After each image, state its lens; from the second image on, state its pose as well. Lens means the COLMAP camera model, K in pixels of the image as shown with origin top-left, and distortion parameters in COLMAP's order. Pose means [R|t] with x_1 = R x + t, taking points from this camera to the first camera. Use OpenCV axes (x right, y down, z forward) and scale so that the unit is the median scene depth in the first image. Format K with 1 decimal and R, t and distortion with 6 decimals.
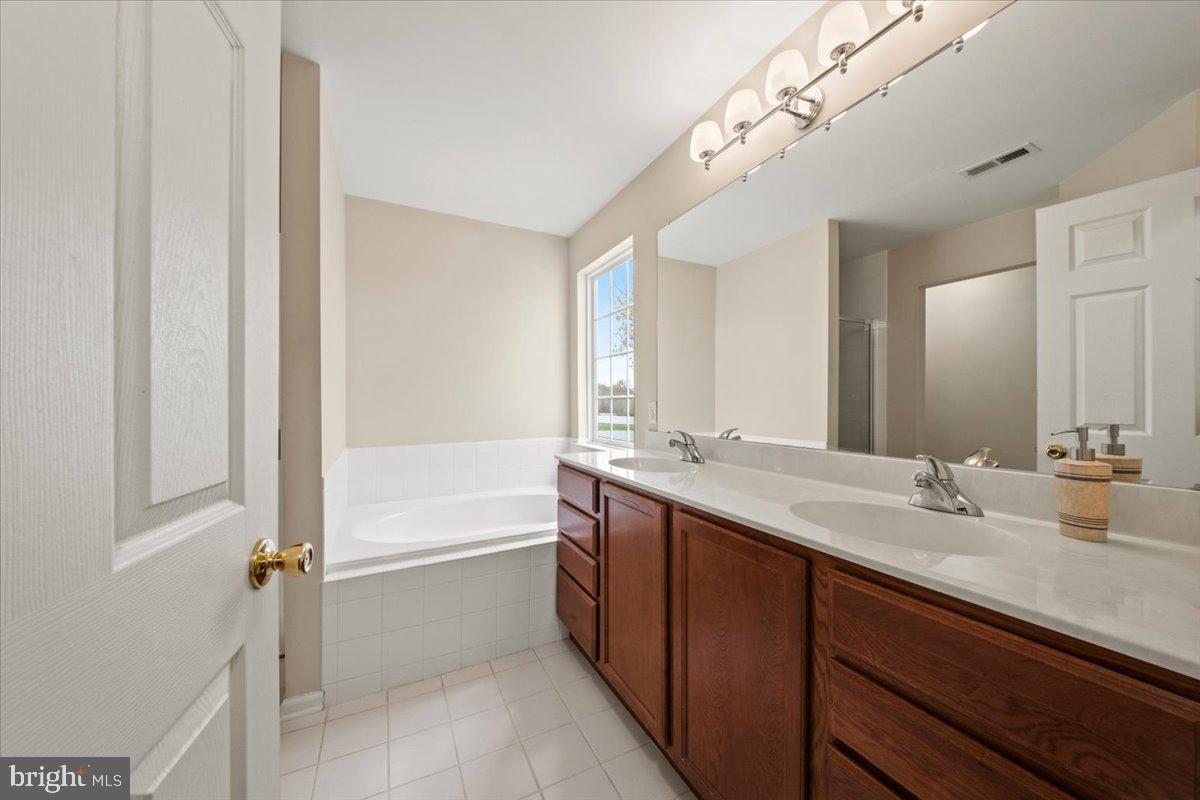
lens RADIAL K [[416.9, 0, 599.0], [0, 416.9, 399.8], [0, 0, 1]] dist [0.006026, -0.001140]
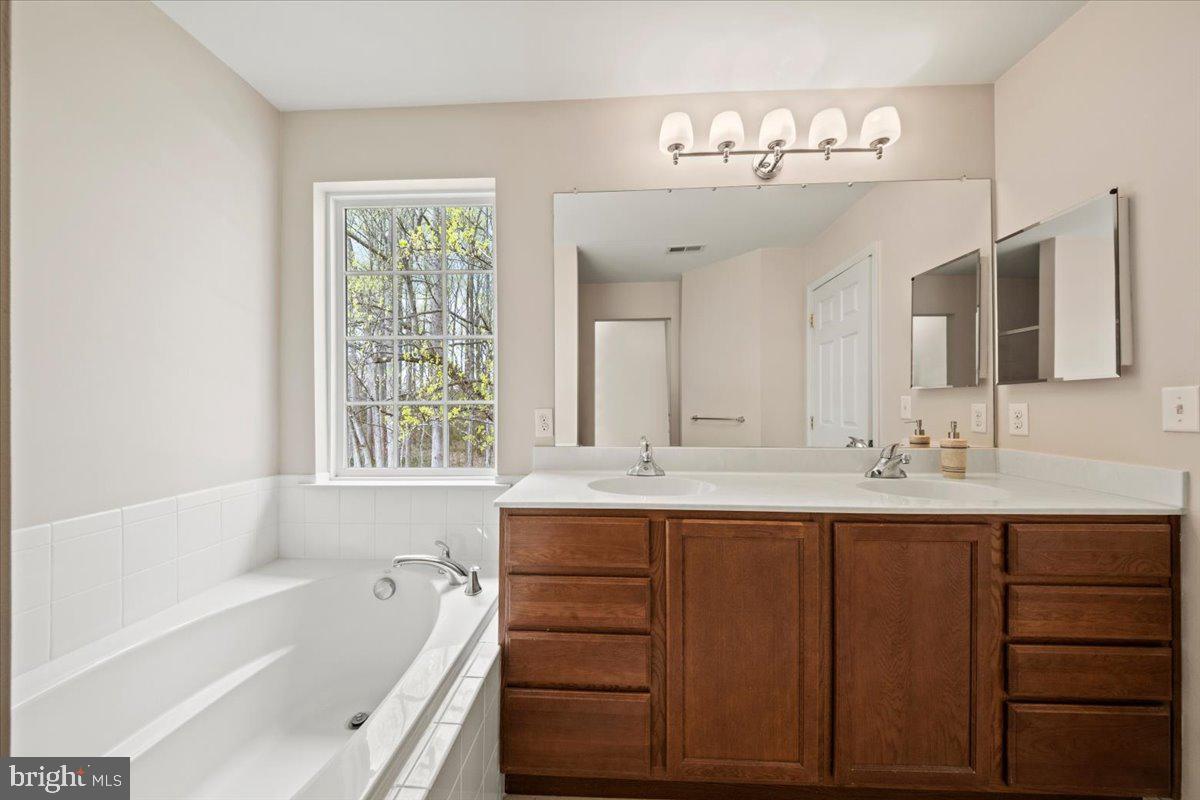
lens RADIAL K [[416.9, 0, 602.2], [0, 416.9, 402.6], [0, 0, 1]] dist [0.006026, -0.001140]
pose [[0.488021, 0.009712, 0.872778, -0.846293], [-0.004045, 0.999953, -0.008865, -0.002567], [-0.872822, 0.000795, 0.488037, 0.903413]]
